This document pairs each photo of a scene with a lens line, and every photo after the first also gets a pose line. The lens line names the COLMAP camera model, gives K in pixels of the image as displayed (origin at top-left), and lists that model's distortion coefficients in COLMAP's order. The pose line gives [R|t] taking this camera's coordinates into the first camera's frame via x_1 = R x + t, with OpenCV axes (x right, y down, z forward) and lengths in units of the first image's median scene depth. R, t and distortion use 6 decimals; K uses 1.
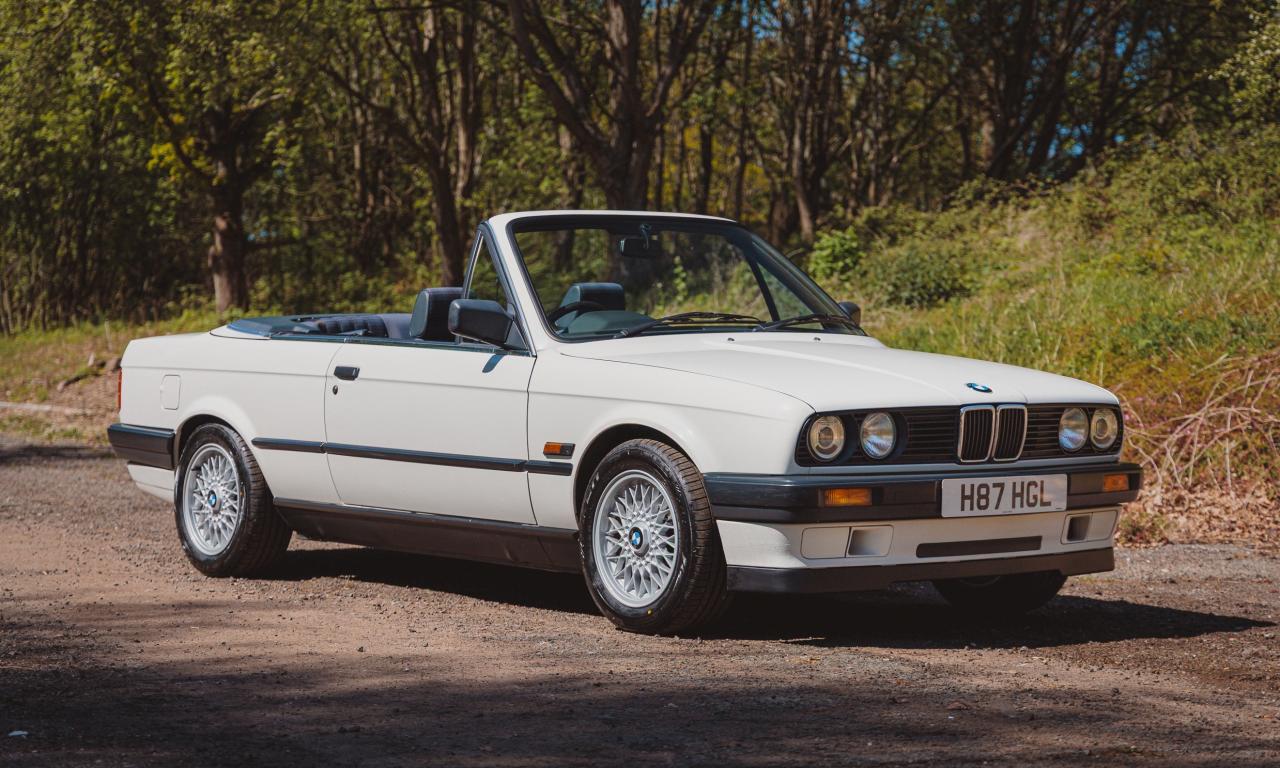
lens RADIAL K [[3002.2, 0, 668.9], [0, 3002.2, 382.7], [0, 0, 1]] dist [0.037266, -0.115151]
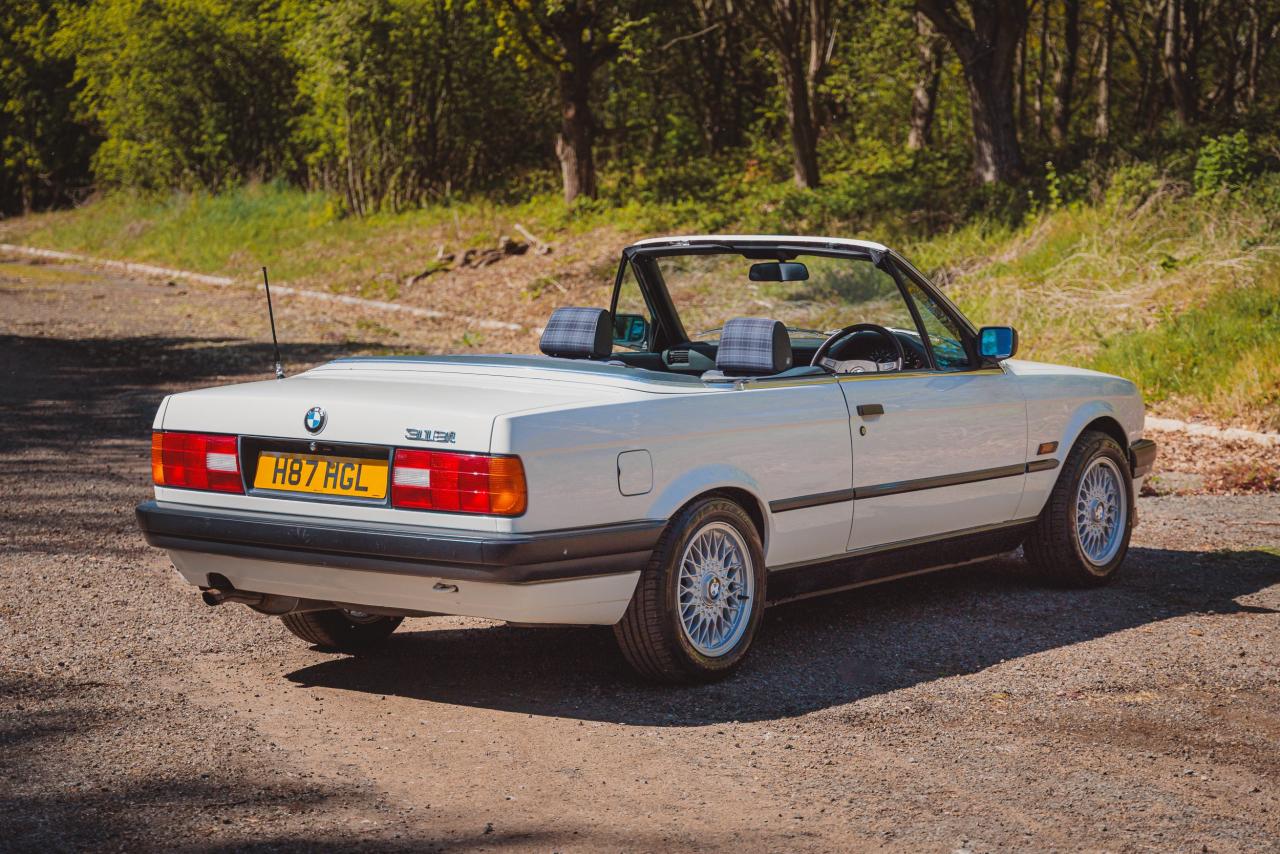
lens RADIAL K [[2844.5, 0, 637.7], [0, 2844.5, 406.7], [0, 0, 1]] dist [0.039471, -0.378897]
pose [[0.991986, -0.001492, -0.126338, -0.013772], [0.011290, 0.996977, 0.076874, -0.039212], [0.125841, -0.077684, 0.989004, 0.111186]]
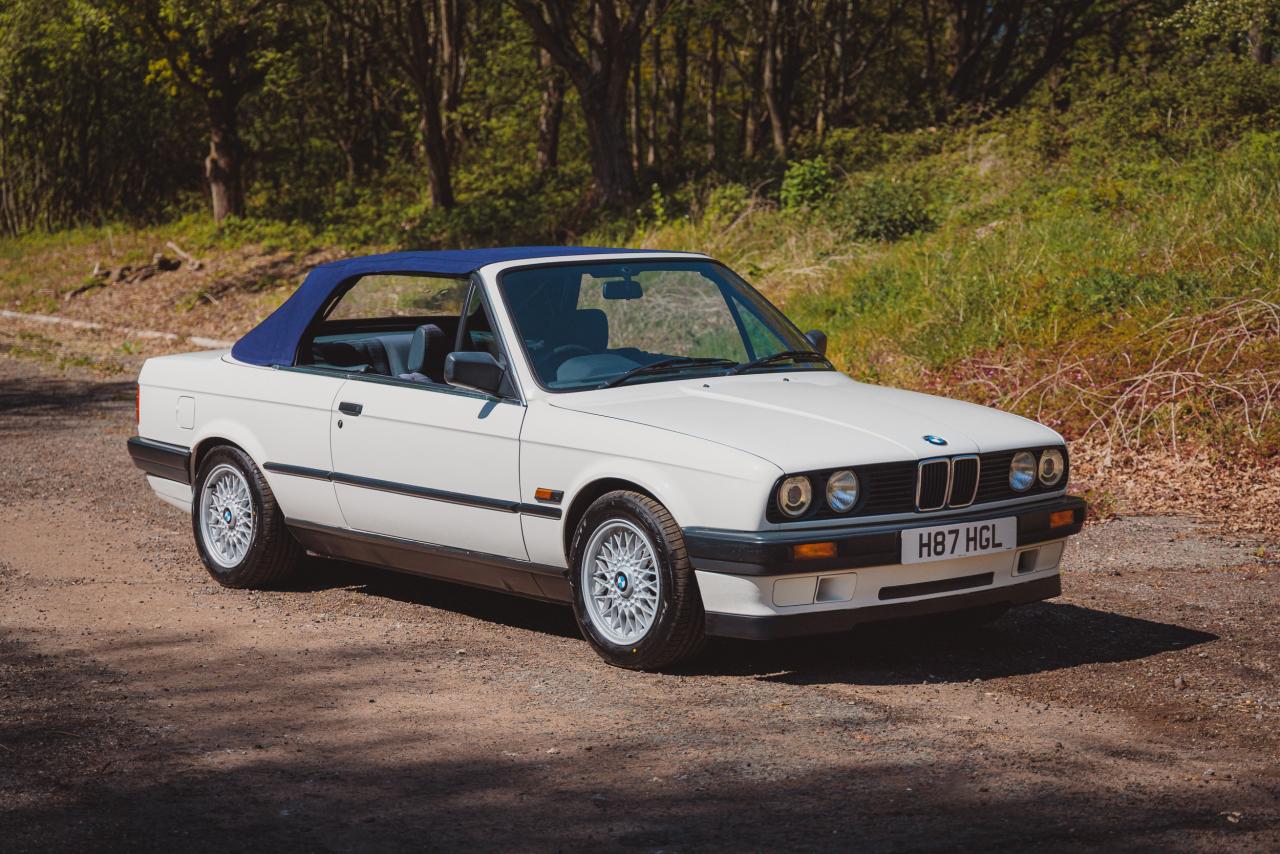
lens RADIAL K [[2910.3, 0, 660.6], [0, 2910.3, 407.7], [0, 0, 1]] dist [0.015379, 0.159335]
pose [[0.999894, -0.014218, 0.003292, 0.000315], [0.013952, 0.997437, 0.070175, -0.038677], [-0.004282, -0.070122, 0.997529, -0.022049]]
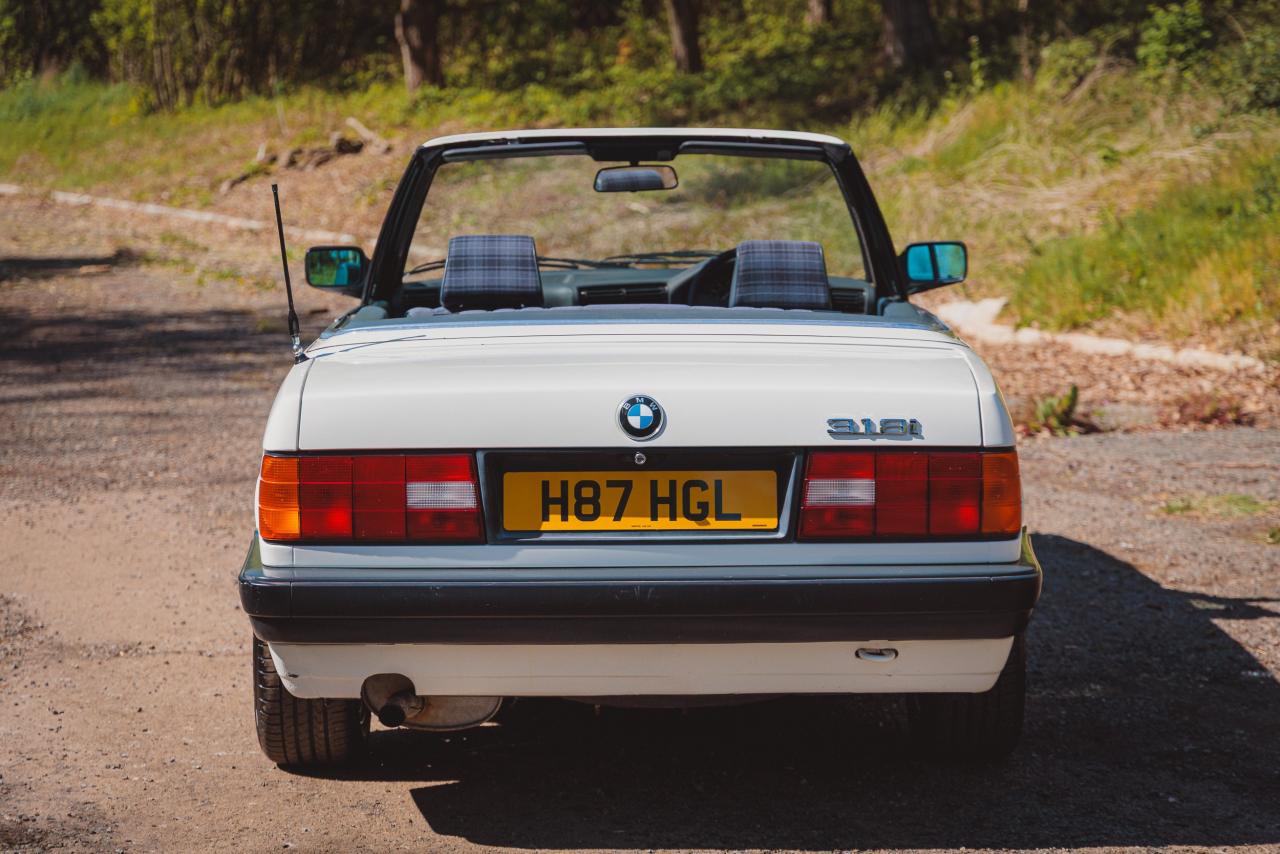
lens RADIAL K [[3191.4, 0, 677.9], [0, 3191.4, 426.1], [0, 0, 1]] dist [0.042353, -0.212090]
pose [[0.997119, -0.011389, -0.074996, -0.013127], [0.019533, 0.993874, 0.108776, -0.036765], [0.073298, -0.109928, 0.991233, 0.157004]]
